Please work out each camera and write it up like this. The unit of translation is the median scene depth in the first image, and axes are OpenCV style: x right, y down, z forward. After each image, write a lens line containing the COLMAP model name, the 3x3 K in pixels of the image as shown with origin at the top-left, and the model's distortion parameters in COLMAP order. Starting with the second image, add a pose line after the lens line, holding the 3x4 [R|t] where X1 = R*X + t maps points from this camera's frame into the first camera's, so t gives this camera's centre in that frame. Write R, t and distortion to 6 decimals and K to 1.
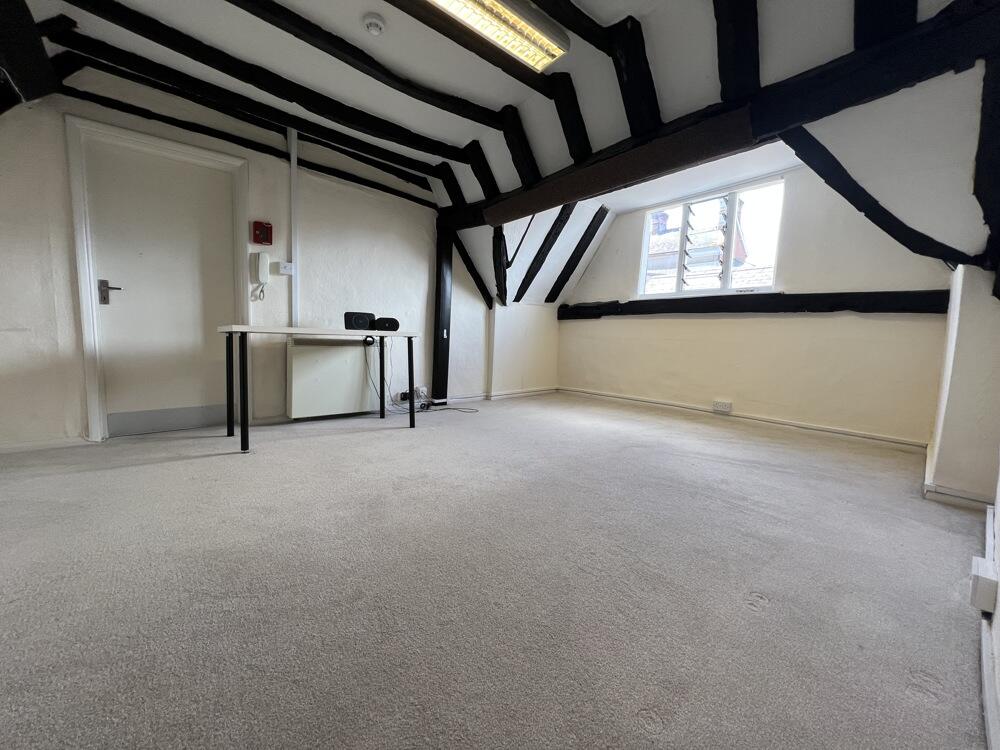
lens RADIAL K [[400.8, 0, 498.7], [0, 400.8, 369.1], [0, 0, 1]] dist [0.000734, 0.001268]
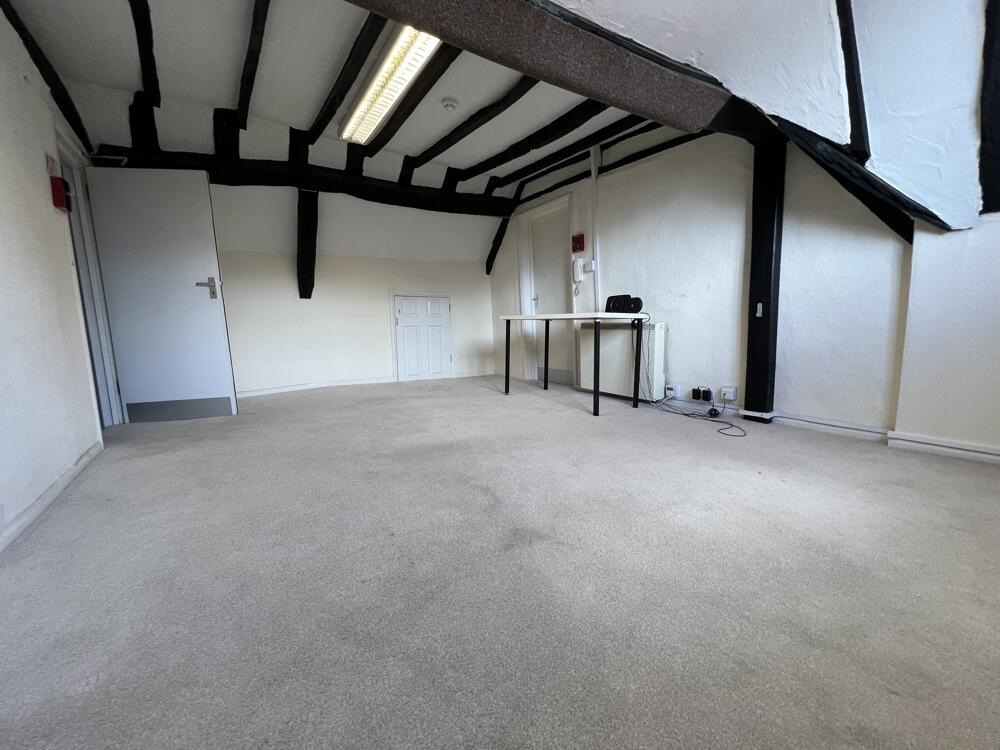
lens RADIAL K [[400.8, 0, 500.1], [0, 400.8, 376.0], [0, 0, 1]] dist [0.000734, 0.001268]
pose [[-0.134153, 0.113383, -0.984453, 0.762165], [-0.063345, 0.990420, 0.122702, -0.049700], [0.988934, 0.078821, -0.125685, 0.905837]]
